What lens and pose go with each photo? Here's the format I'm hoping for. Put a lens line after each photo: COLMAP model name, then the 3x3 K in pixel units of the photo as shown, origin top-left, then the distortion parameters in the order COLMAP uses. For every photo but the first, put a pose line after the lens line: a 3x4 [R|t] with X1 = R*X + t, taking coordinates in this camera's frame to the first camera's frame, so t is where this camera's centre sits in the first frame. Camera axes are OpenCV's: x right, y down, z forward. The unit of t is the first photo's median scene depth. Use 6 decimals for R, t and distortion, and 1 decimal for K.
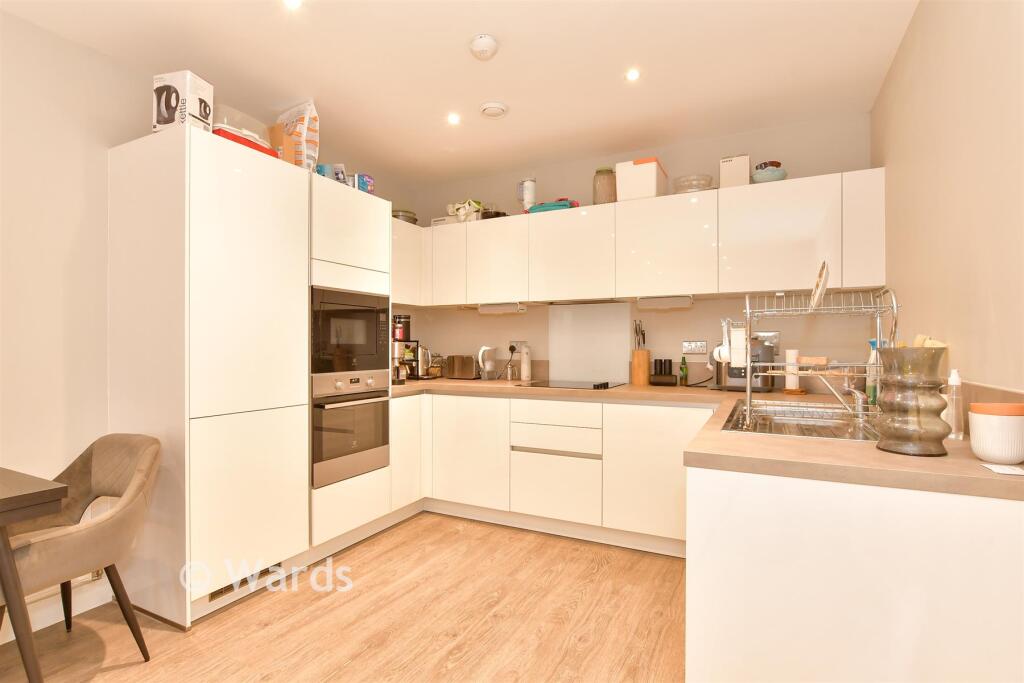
lens RADIAL K [[508.7, 0, 513.1], [0, 508.7, 343.1], [0, 0, 1]] dist [-0.001704, 0.000272]
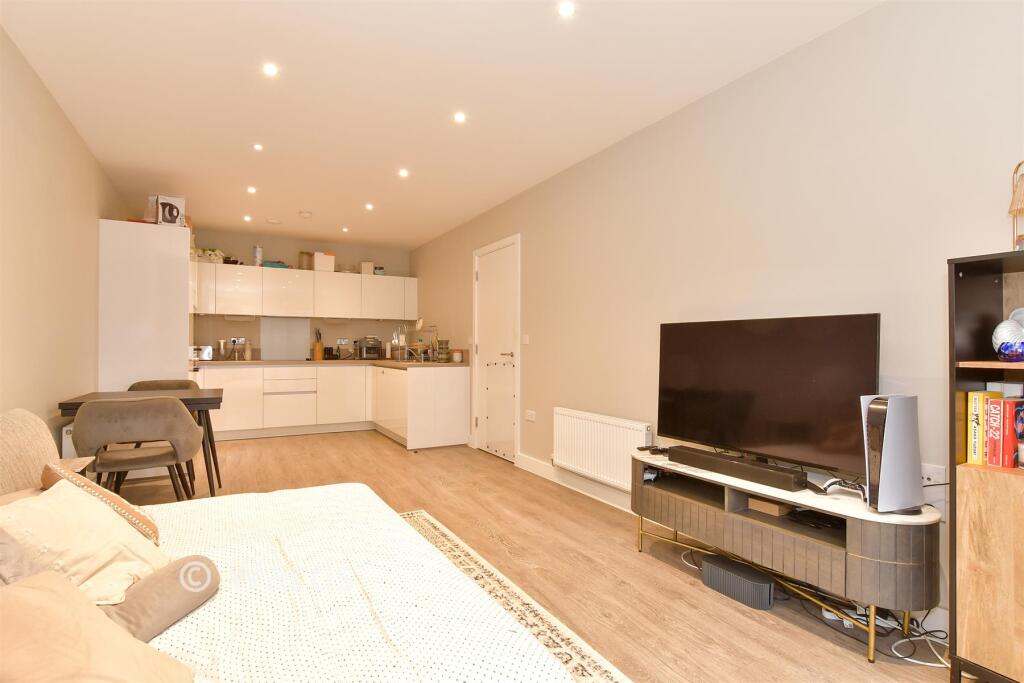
lens RADIAL K [[508.7, 0, 512.0], [0, 508.7, 345.2], [0, 0, 1]] dist [-0.001704, 0.000272]
pose [[0.547919, 0.005203, 0.836515, -1.071736], [-0.004593, 0.999984, -0.003211, 0.028107], [-0.836519, -0.002082, 0.547934, -0.796085]]
